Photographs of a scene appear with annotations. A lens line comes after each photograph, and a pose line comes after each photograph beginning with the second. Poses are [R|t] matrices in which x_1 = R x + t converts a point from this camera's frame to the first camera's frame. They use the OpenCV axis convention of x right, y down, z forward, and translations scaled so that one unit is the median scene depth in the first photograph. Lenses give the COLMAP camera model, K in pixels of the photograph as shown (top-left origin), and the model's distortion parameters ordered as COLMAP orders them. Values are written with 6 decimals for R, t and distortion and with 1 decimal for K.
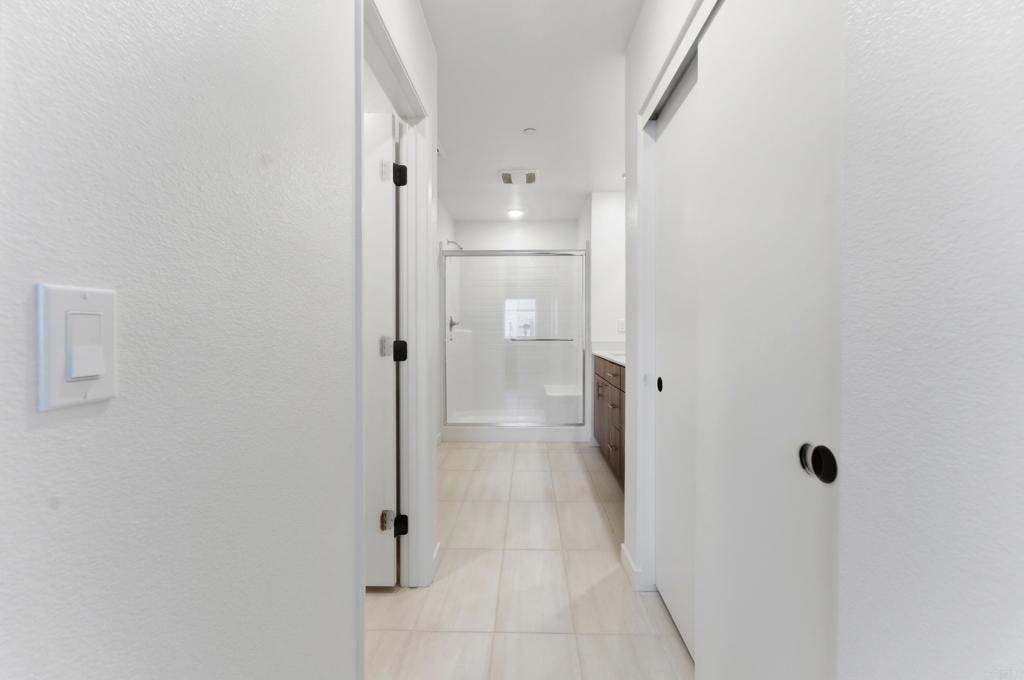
lens RADIAL K [[419.1, 0, 509.0], [0, 419.1, 331.9], [0, 0, 1]] dist [-0.001330, 0.000399]
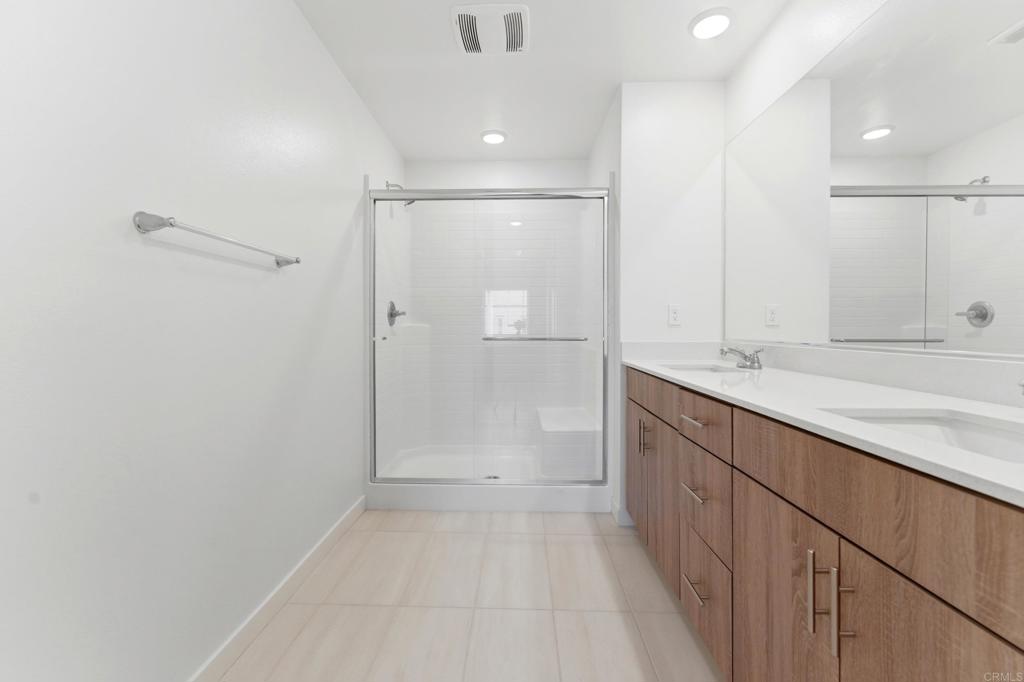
lens RADIAL K [[419.1, 0, 510.7], [0, 419.1, 328.5], [0, 0, 1]] dist [-0.001330, 0.000399]
pose [[0.999767, 0.002625, 0.021433, 0.030740], [-0.002533, 0.999987, -0.004355, 0.006446], [-0.021445, 0.004300, 0.999761, 0.400169]]
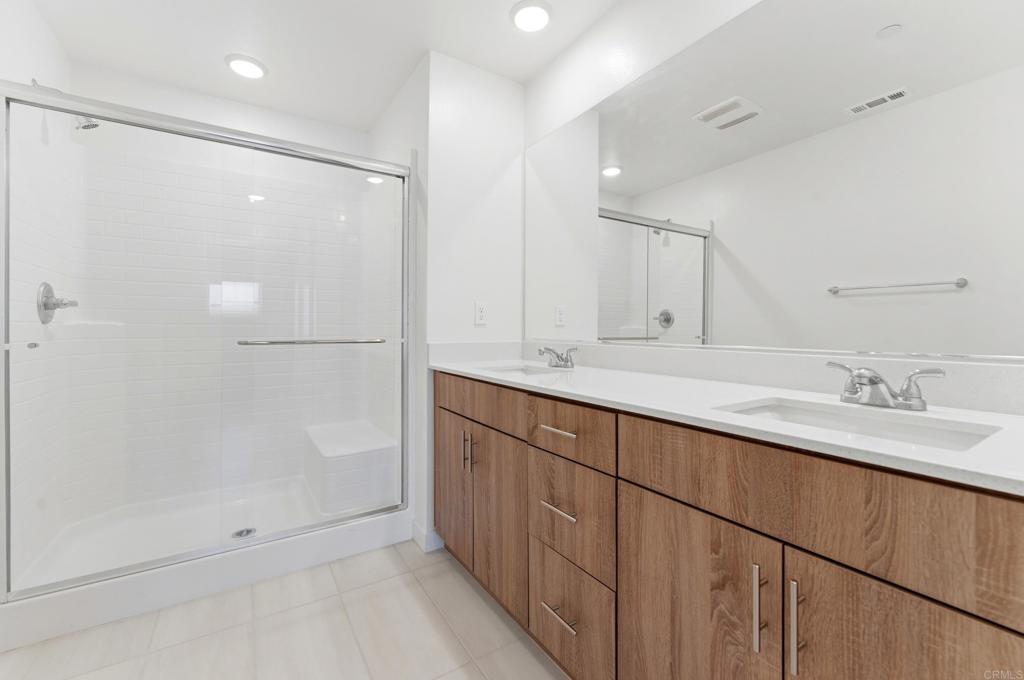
lens RADIAL K [[419.1, 0, 507.8], [0, 419.1, 329.9], [0, 0, 1]] dist [-0.001330, 0.000399]
pose [[0.819419, 0.002018, 0.573191, -0.013902], [-0.000277, 0.999995, -0.003125, 0.006865], [-0.573195, 0.002402, 0.819416, 0.495071]]
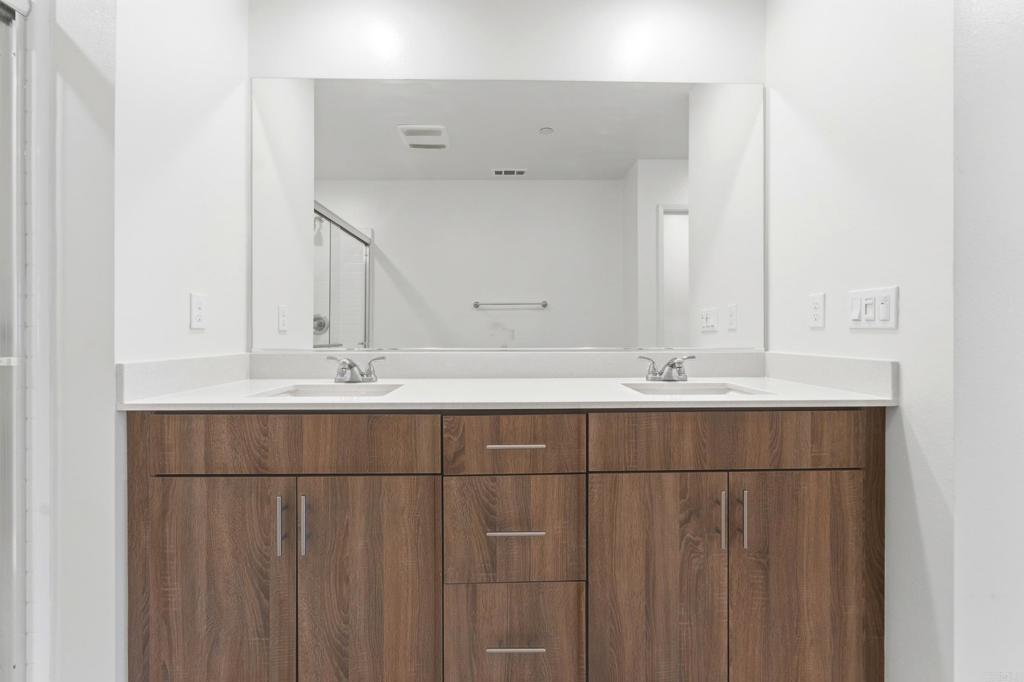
lens RADIAL K [[419.1, 0, 511.6], [0, 419.1, 337.7], [0, 0, 1]] dist [-0.001330, 0.000399]
pose [[-0.059448, -0.007125, 0.998206, -0.077364], [0.009502, 0.999925, 0.007703, 0.005224], [-0.998186, 0.009943, -0.059376, 0.713219]]
